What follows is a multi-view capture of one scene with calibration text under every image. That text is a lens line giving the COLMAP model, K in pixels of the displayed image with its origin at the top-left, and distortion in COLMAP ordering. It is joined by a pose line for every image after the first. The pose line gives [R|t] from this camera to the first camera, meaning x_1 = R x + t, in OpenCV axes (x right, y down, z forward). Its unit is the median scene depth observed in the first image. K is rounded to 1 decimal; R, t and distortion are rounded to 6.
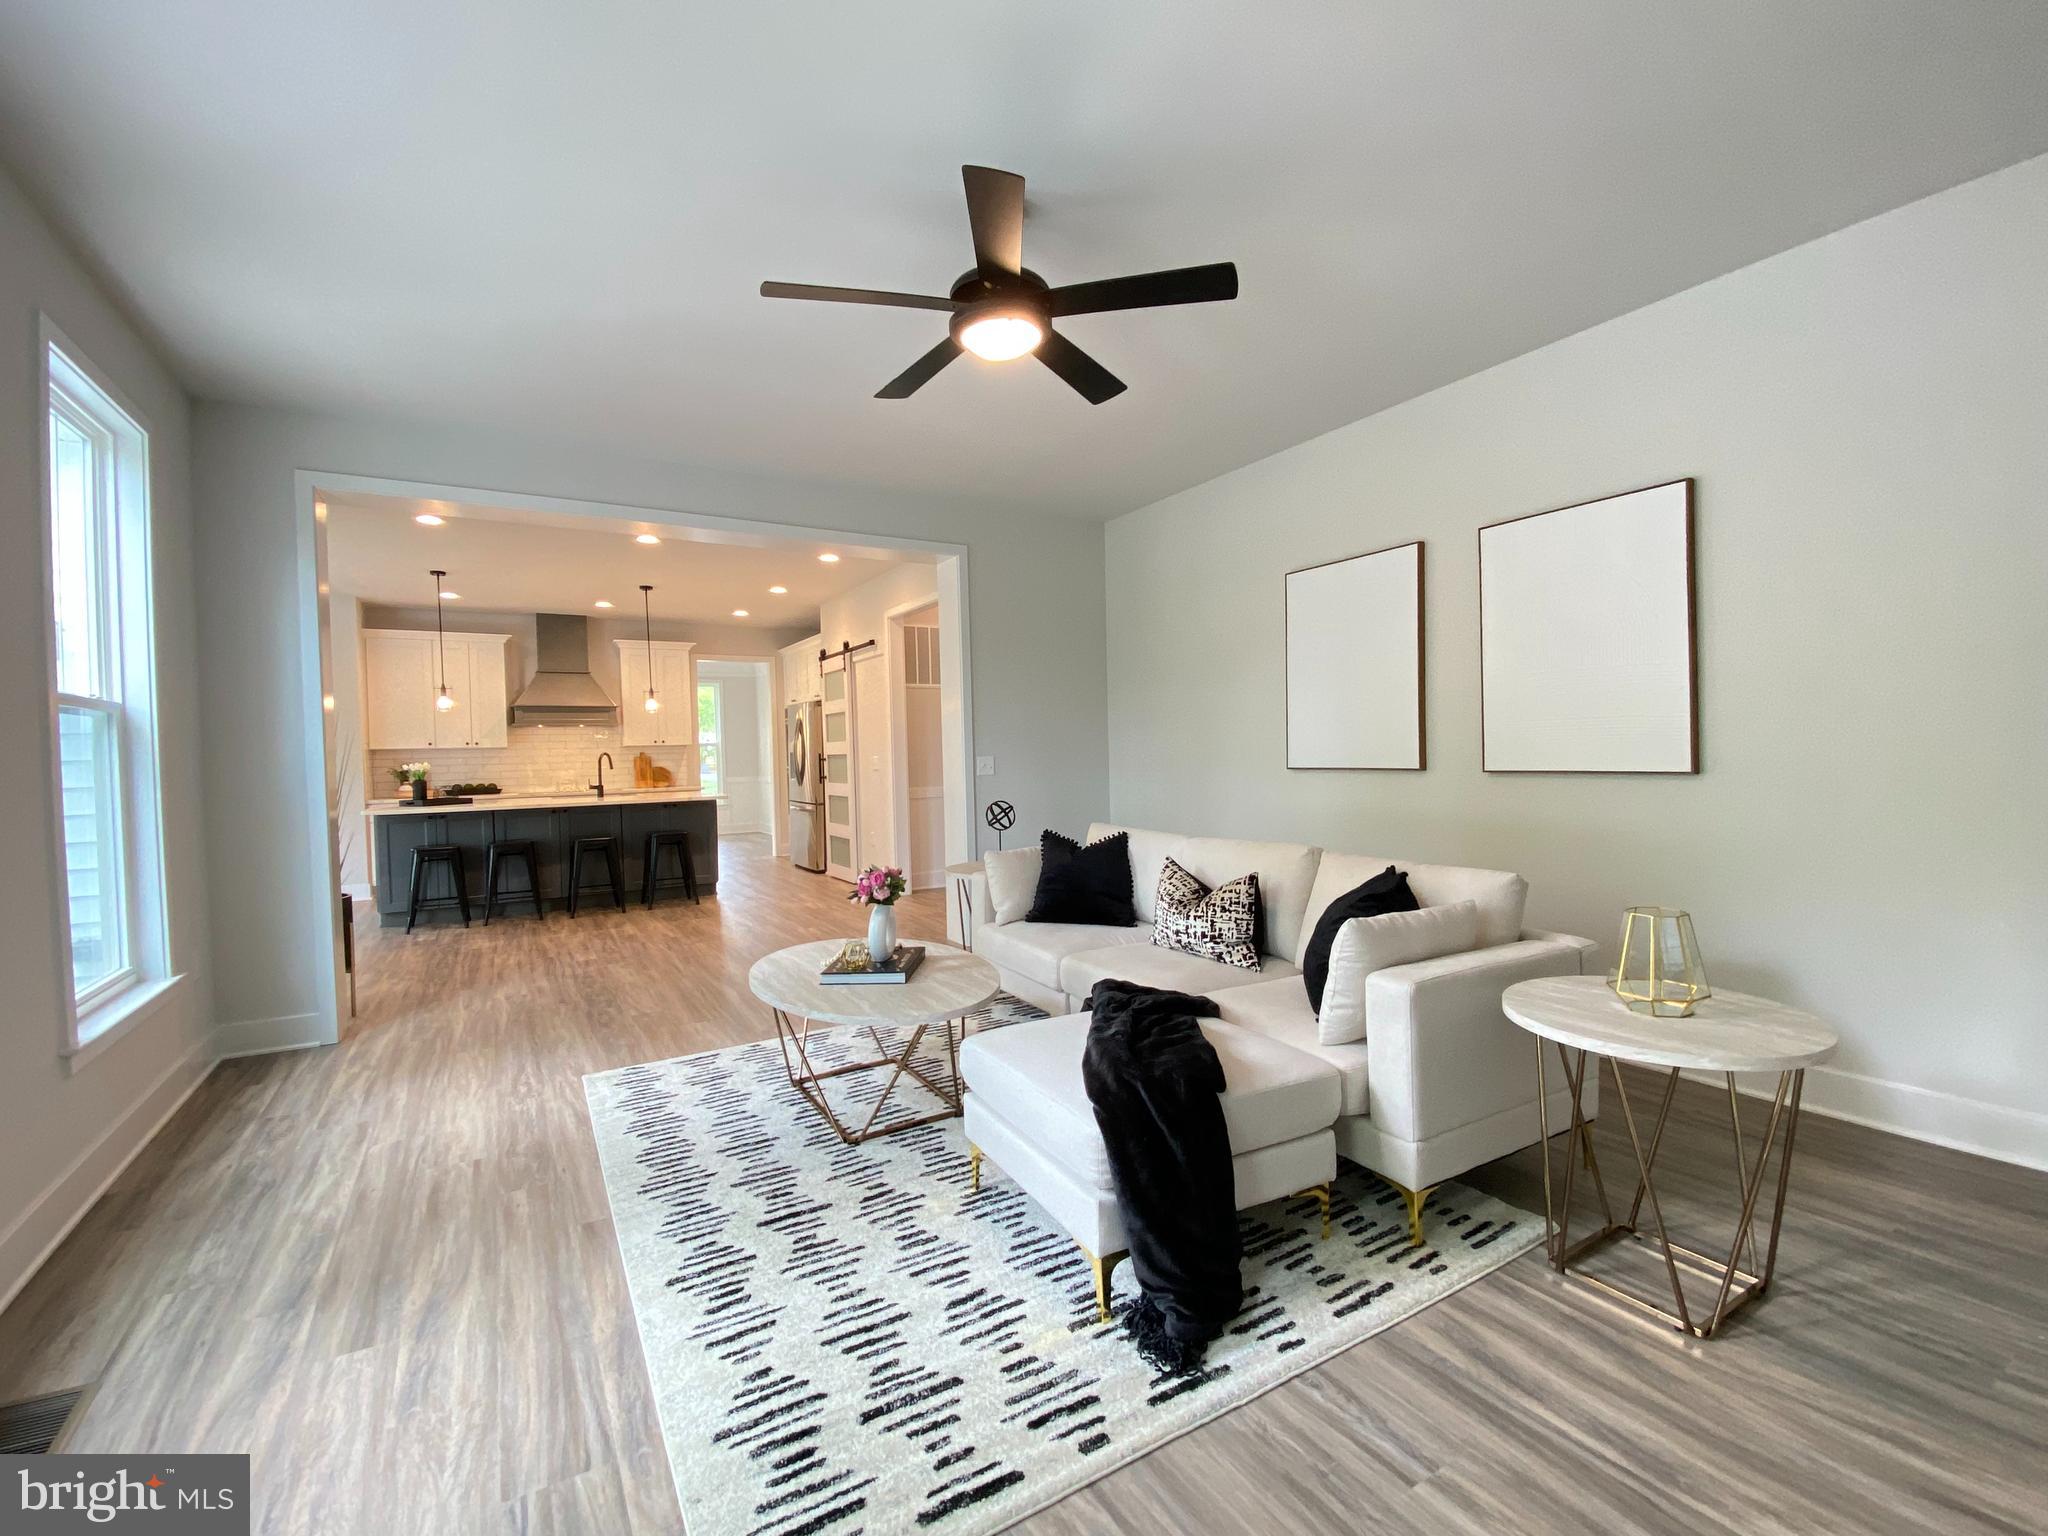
lens RADIAL K [[889.5, 0, 1024.0], [0, 889.5, 768.0], [0, 0, 1]] dist [0.030758, -0.019623]
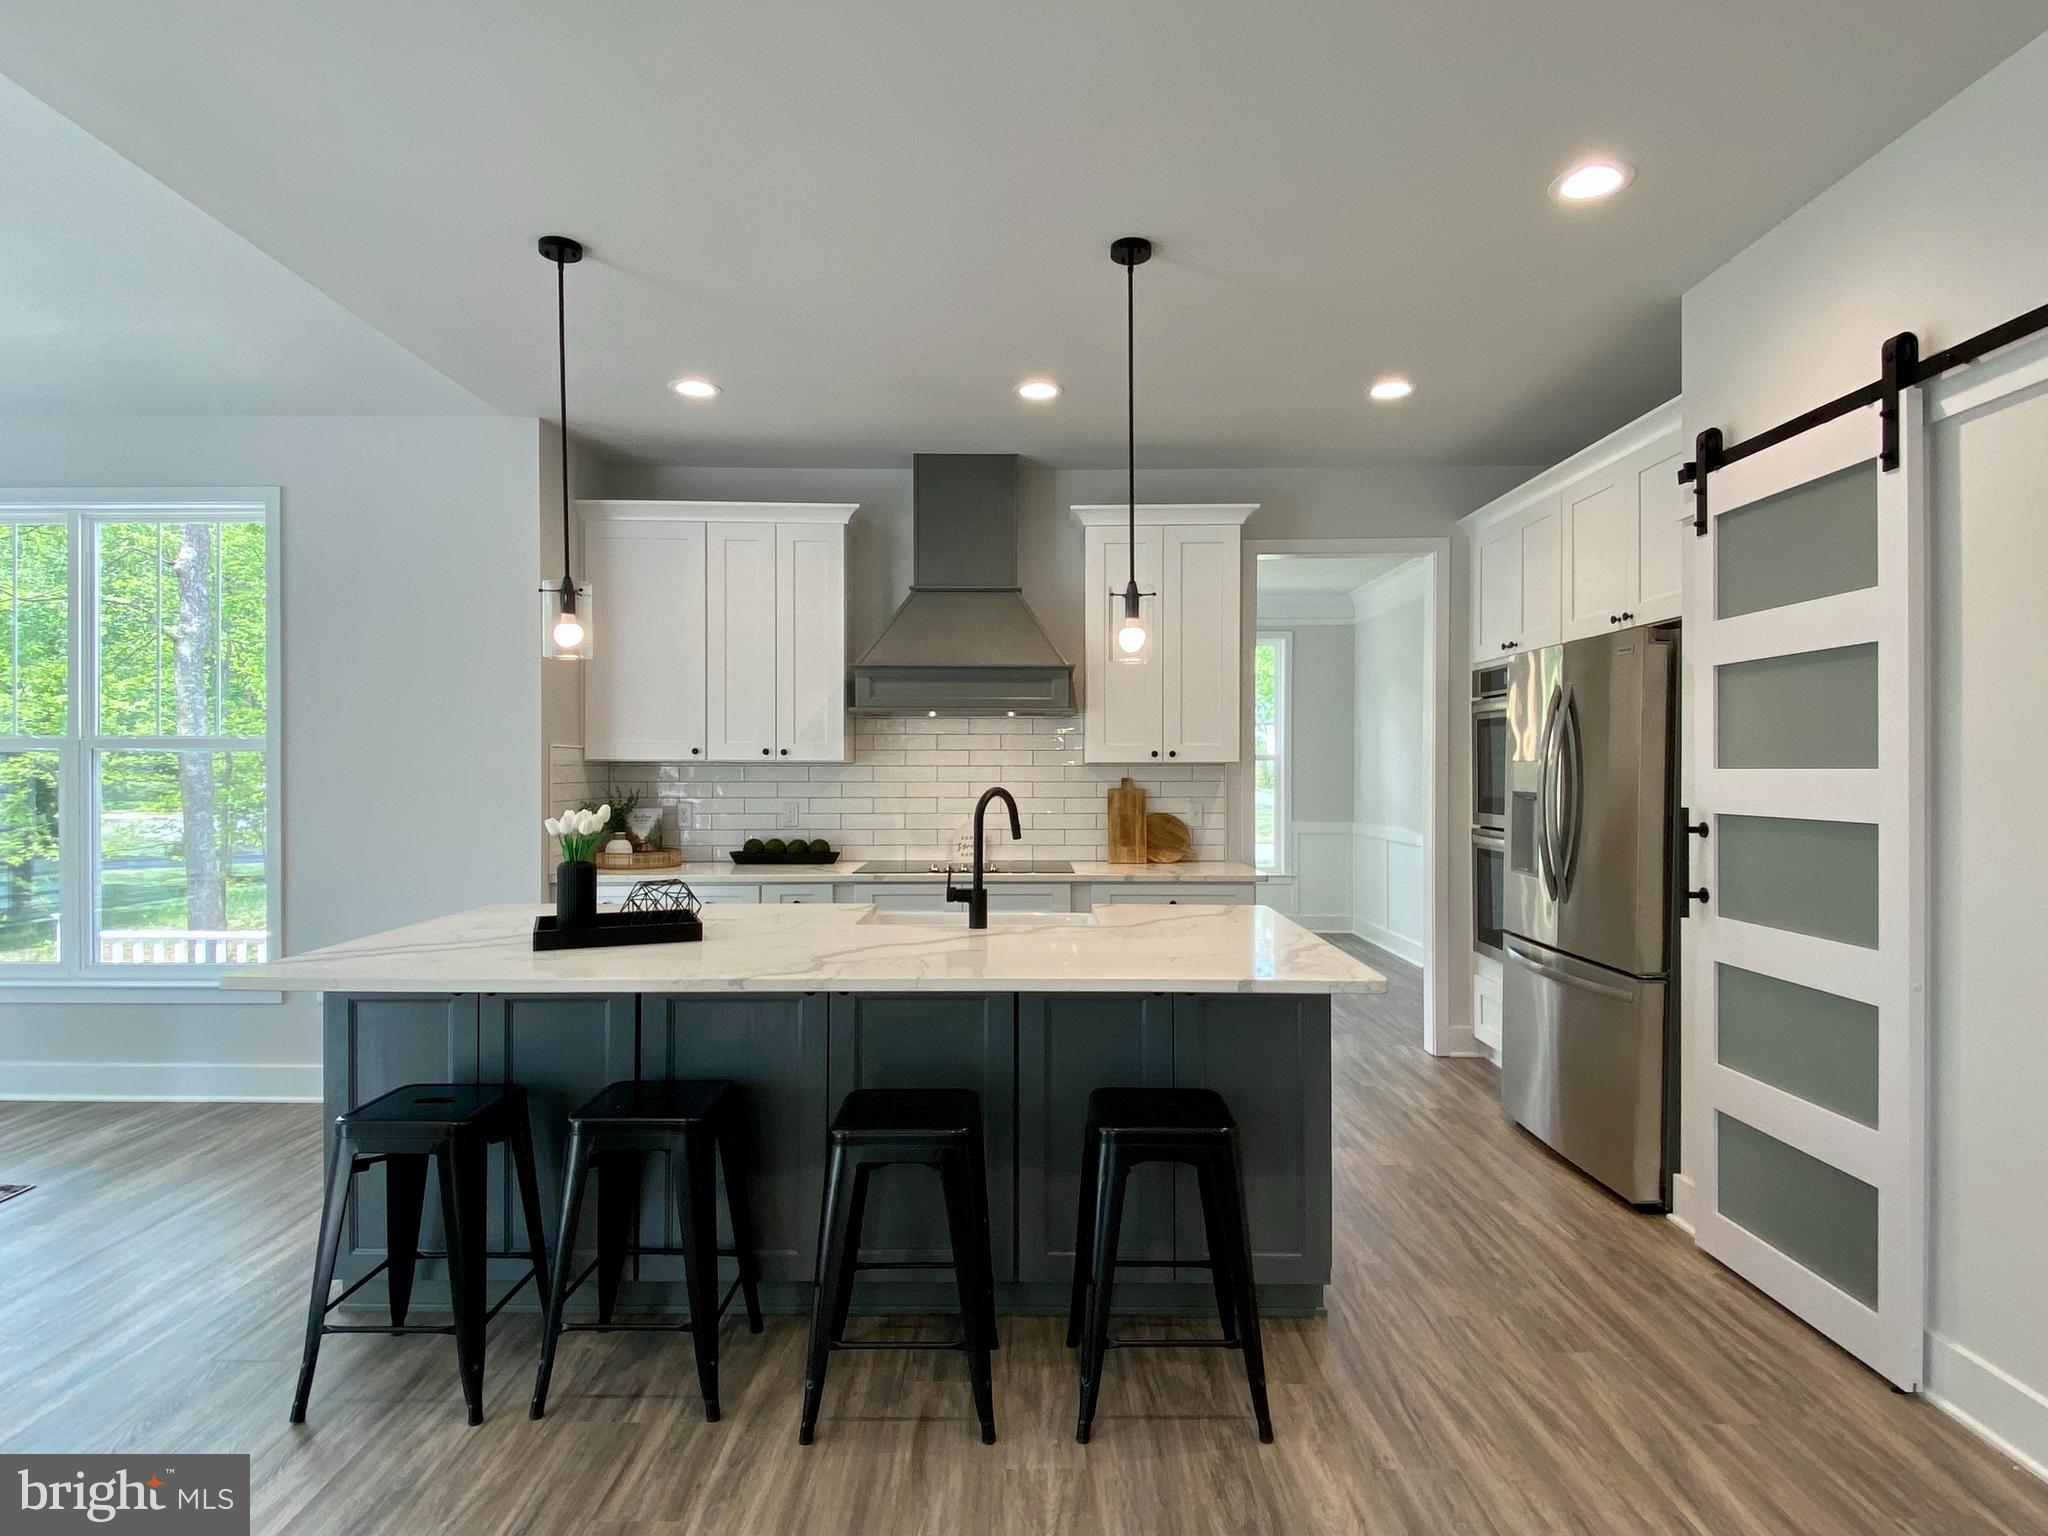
lens RADIAL K [[1106.3, 0, 1025.8], [0, 1106.3, 776.0], [0, 0, 1]] dist [0.033423, -0.030086]
pose [[0.861536, 0.027787, -0.506935, -0.227367], [-0.031123, 0.999514, 0.001893, -0.019970], [0.506741, 0.014147, 0.861982, 0.587190]]
